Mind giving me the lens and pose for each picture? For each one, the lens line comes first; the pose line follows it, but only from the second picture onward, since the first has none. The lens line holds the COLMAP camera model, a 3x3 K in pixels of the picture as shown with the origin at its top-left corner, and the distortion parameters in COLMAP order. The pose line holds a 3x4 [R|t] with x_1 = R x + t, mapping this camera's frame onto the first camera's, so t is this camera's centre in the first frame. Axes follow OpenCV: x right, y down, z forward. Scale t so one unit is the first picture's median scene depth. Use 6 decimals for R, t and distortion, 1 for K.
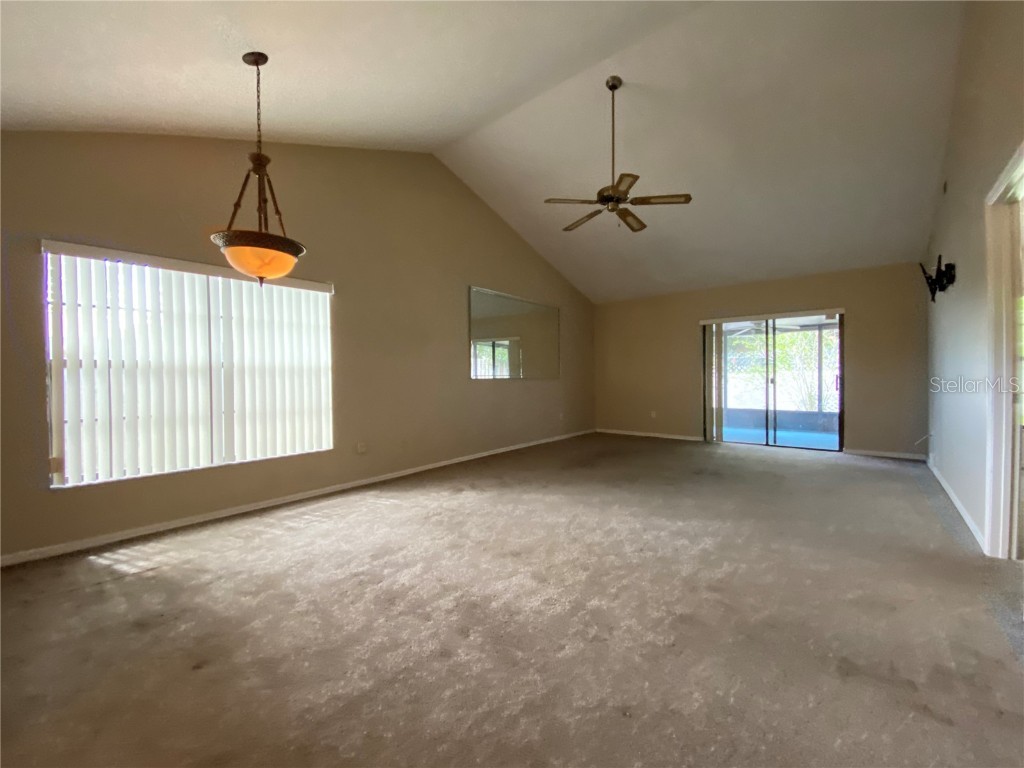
lens RADIAL K [[420.3, 0, 507.7], [0, 420.3, 380.1], [0, 0, 1]] dist [0.008807, -0.014452]
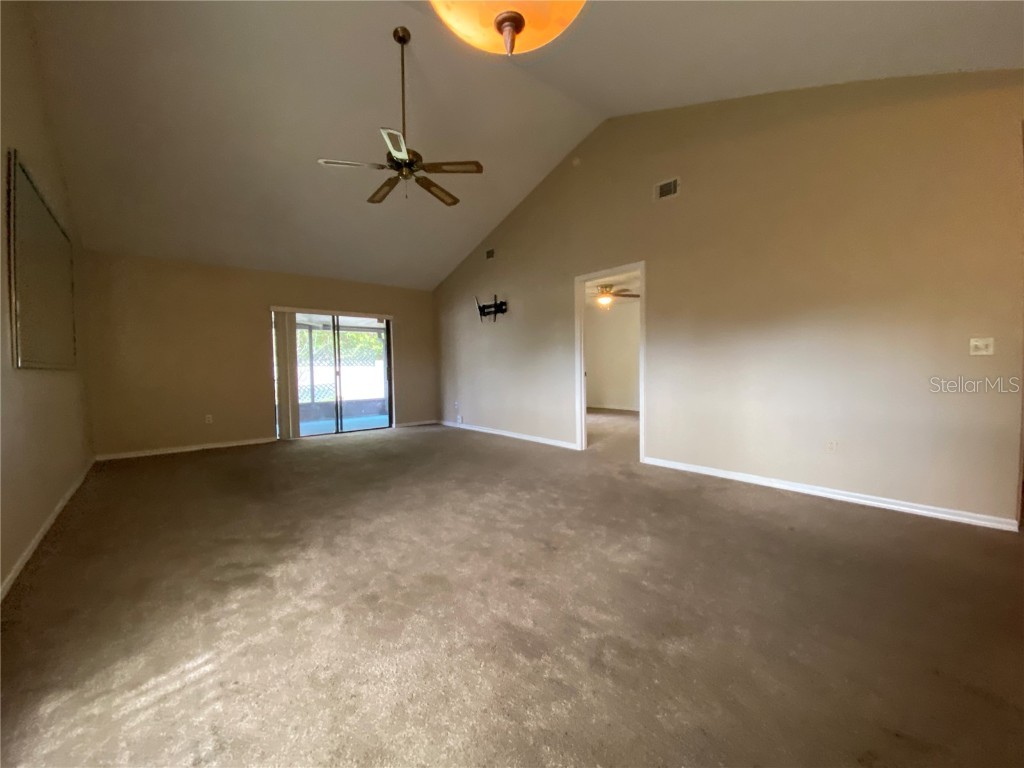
lens RADIAL K [[420.3, 0, 510.9], [0, 420.3, 385.3], [0, 0, 1]] dist [0.008807, -0.014452]
pose [[0.157509, -0.031763, 0.987007, -0.618996], [0.022715, 0.999335, 0.028535, 0.019218], [-0.987256, 0.017925, 0.158126, 0.647089]]
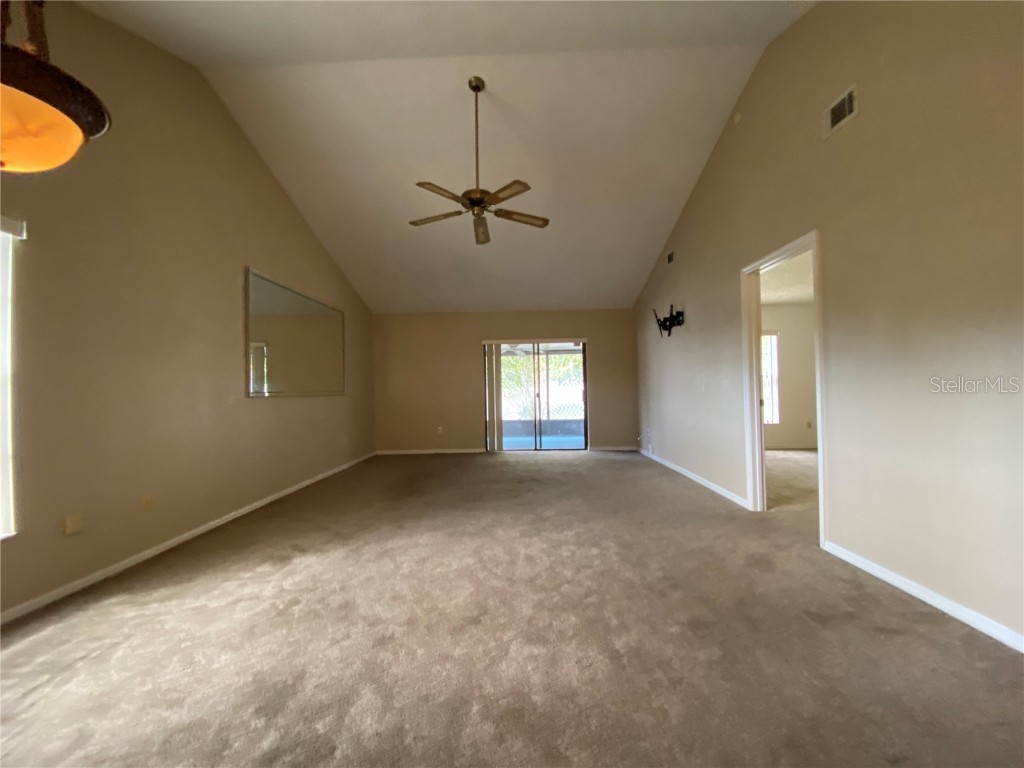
lens RADIAL K [[420.3, 0, 509.2], [0, 420.3, 382.2], [0, 0, 1]] dist [0.008807, -0.014452]
pose [[0.771995, 0.006951, 0.635590, -0.294584], [0.016110, 0.999405, -0.030497, 0.000281], [-0.635424, 0.033783, 0.771424, 0.239654]]
